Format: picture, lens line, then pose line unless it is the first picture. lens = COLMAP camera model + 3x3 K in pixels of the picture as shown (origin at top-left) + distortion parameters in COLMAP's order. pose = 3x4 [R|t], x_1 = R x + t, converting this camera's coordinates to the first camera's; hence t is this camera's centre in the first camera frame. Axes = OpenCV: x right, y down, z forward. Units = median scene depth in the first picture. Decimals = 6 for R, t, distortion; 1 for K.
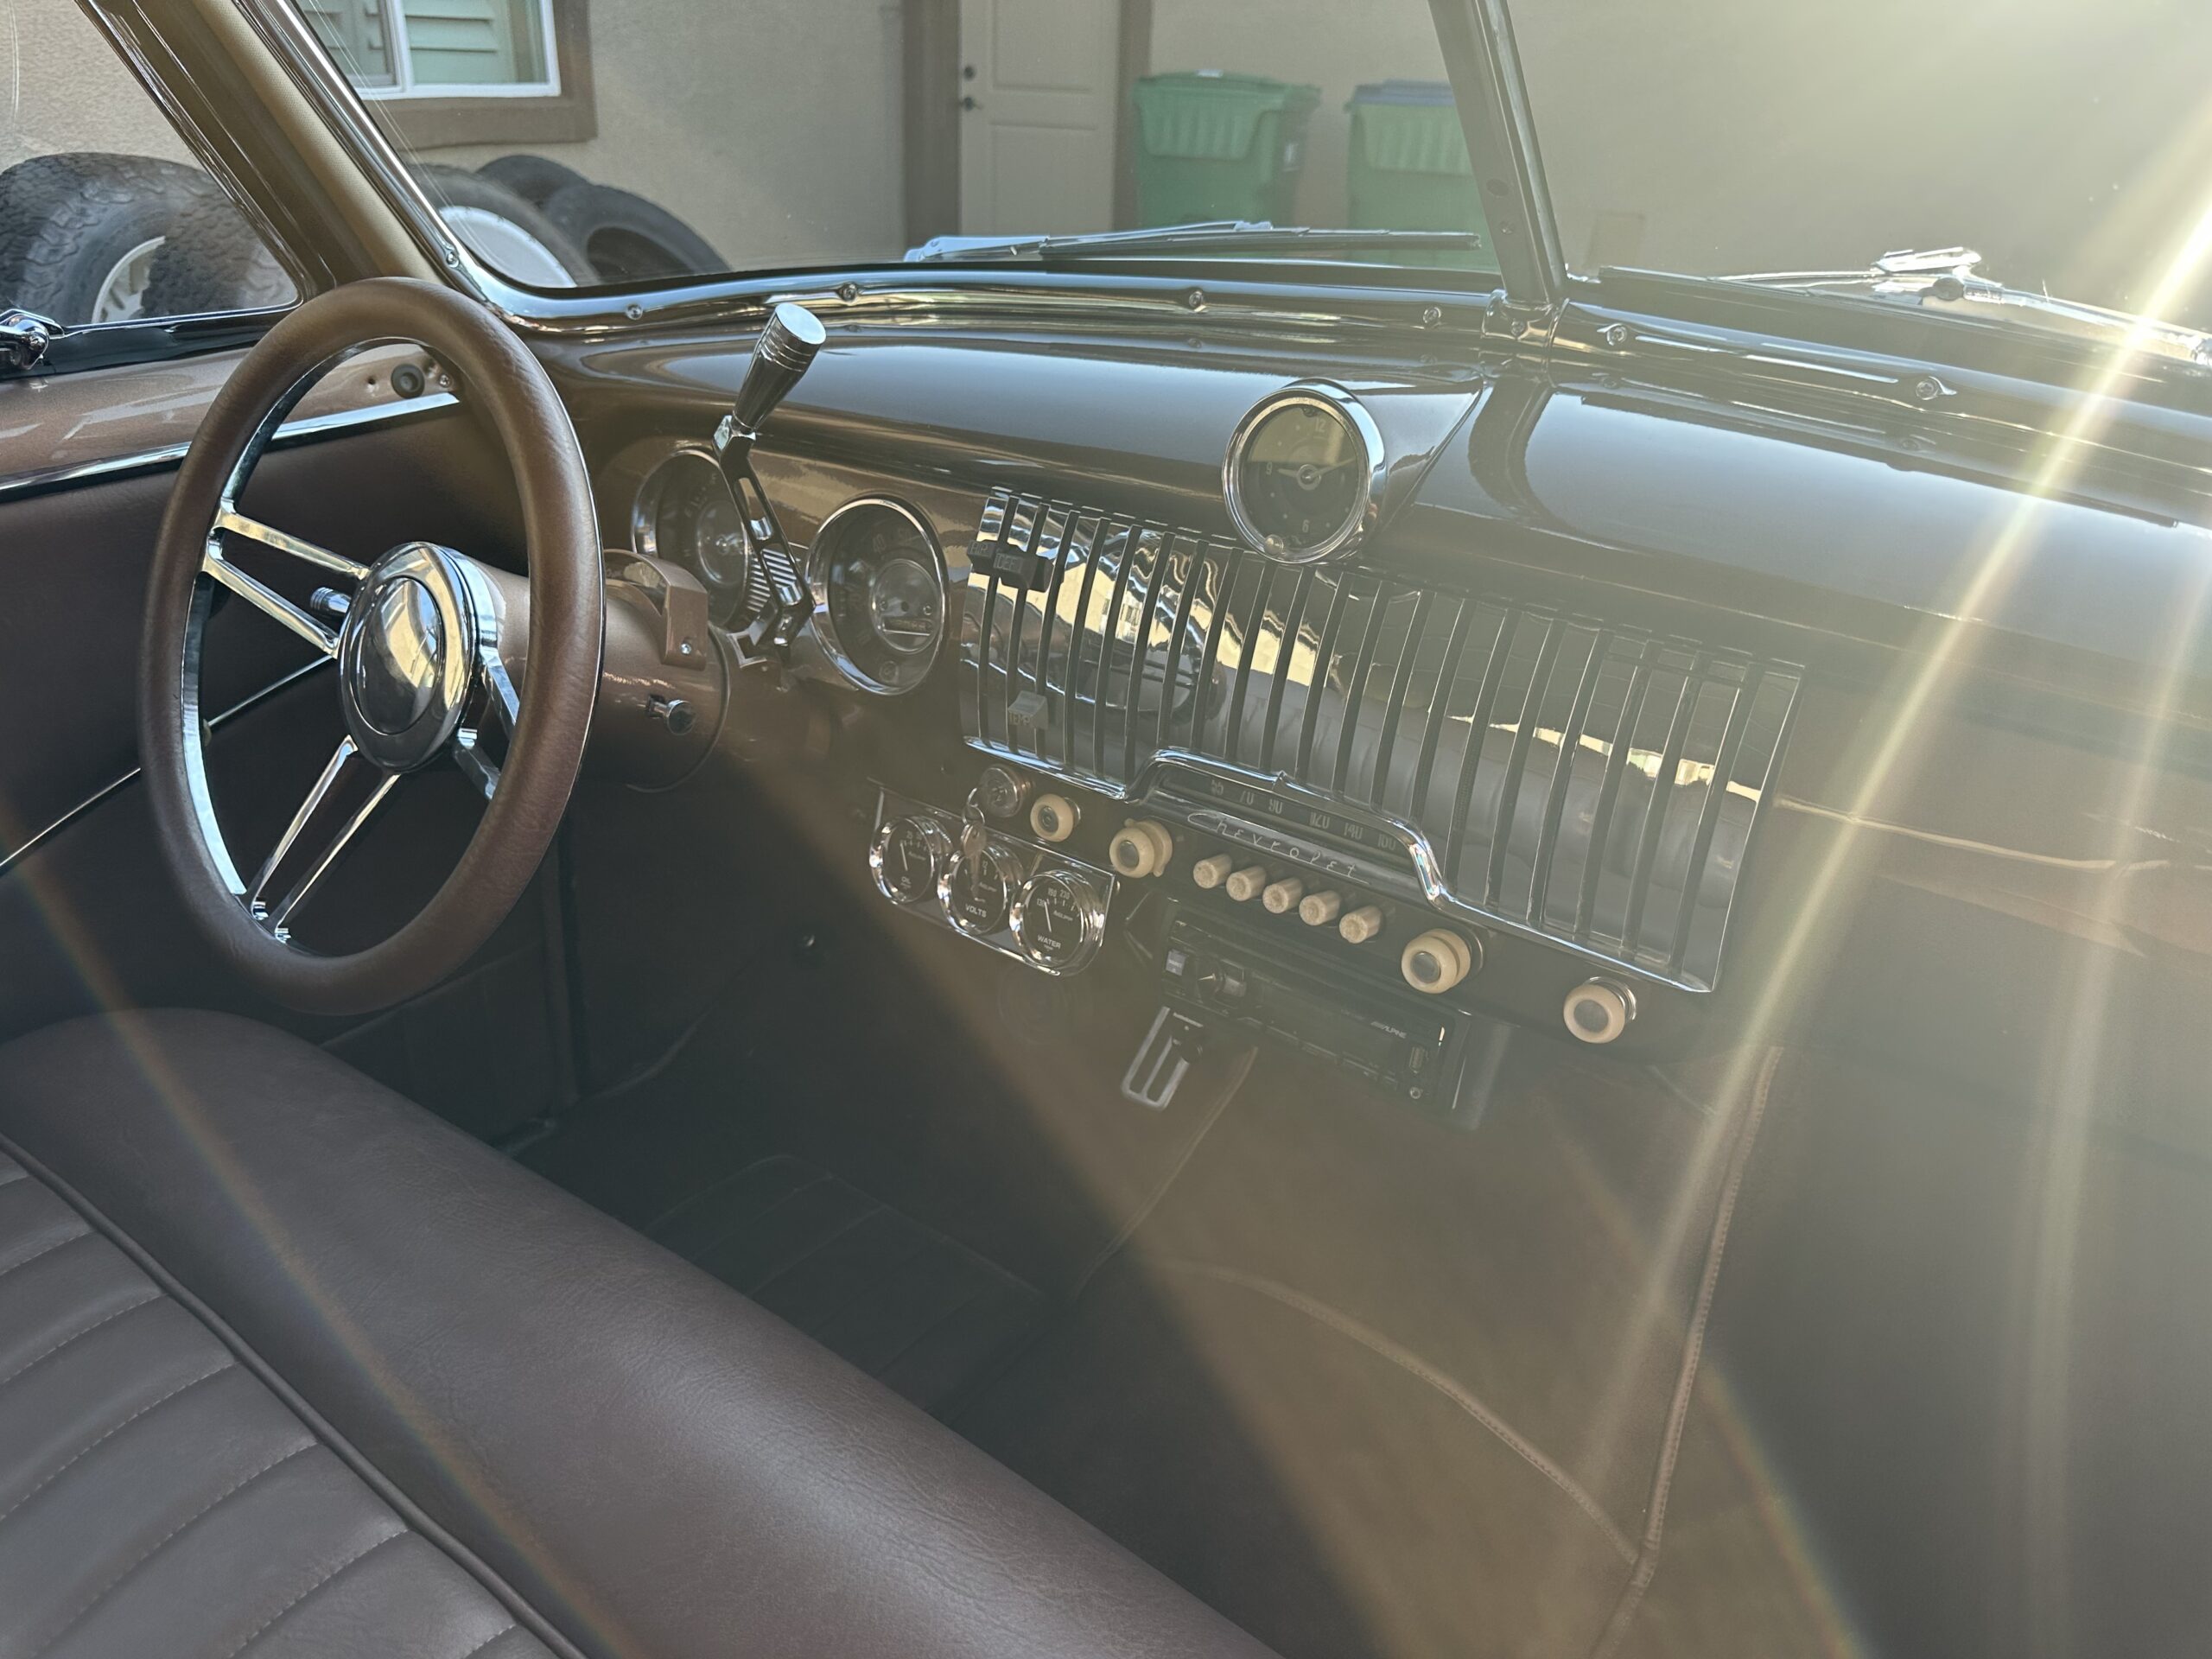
lens RADIAL K [[1570.8, 0, 1106.0], [0, 1570.8, 829.5], [0, 0, 1]] dist [0.028743, -0.049600]
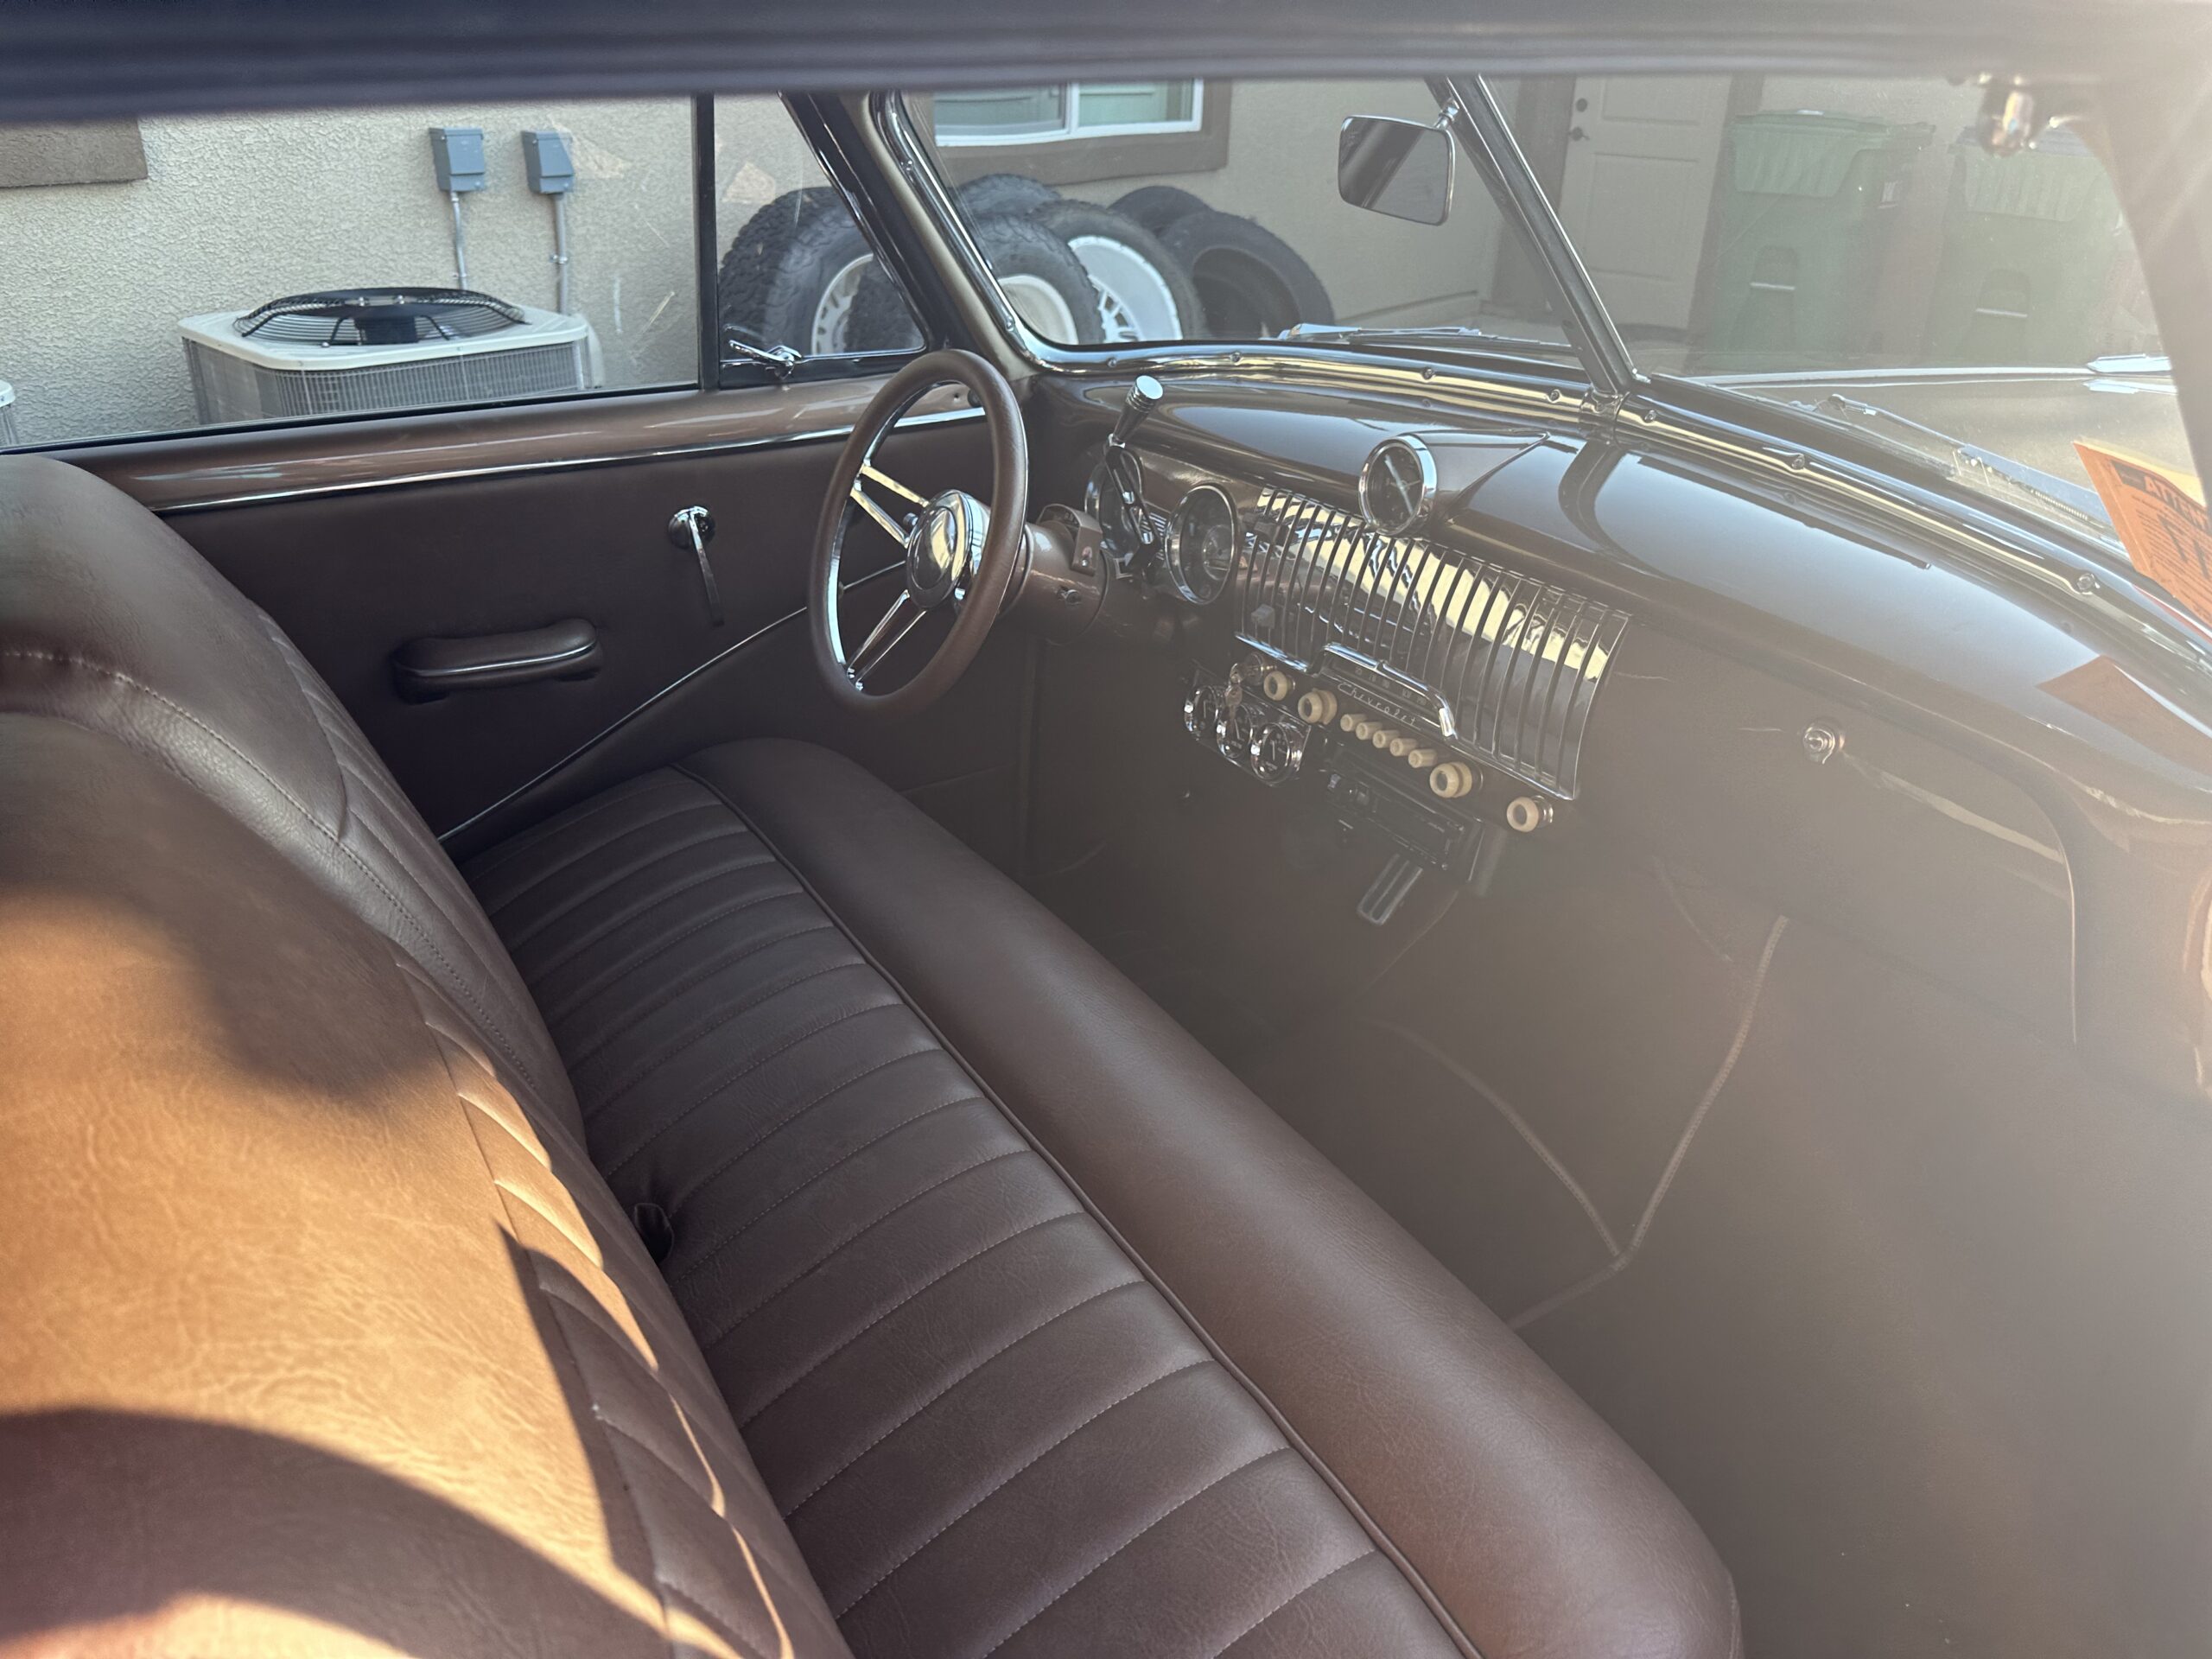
lens RADIAL K [[1570.8, 0, 1106.0], [0, 1570.8, 829.5], [0, 0, 1]] dist [0.028743, -0.049600]
pose [[0.929435, 0.150131, -0.337063, 0.385797], [-0.151067, 0.988241, 0.023613, 0.132970], [0.336645, 0.028972, 0.941186, -0.624776]]
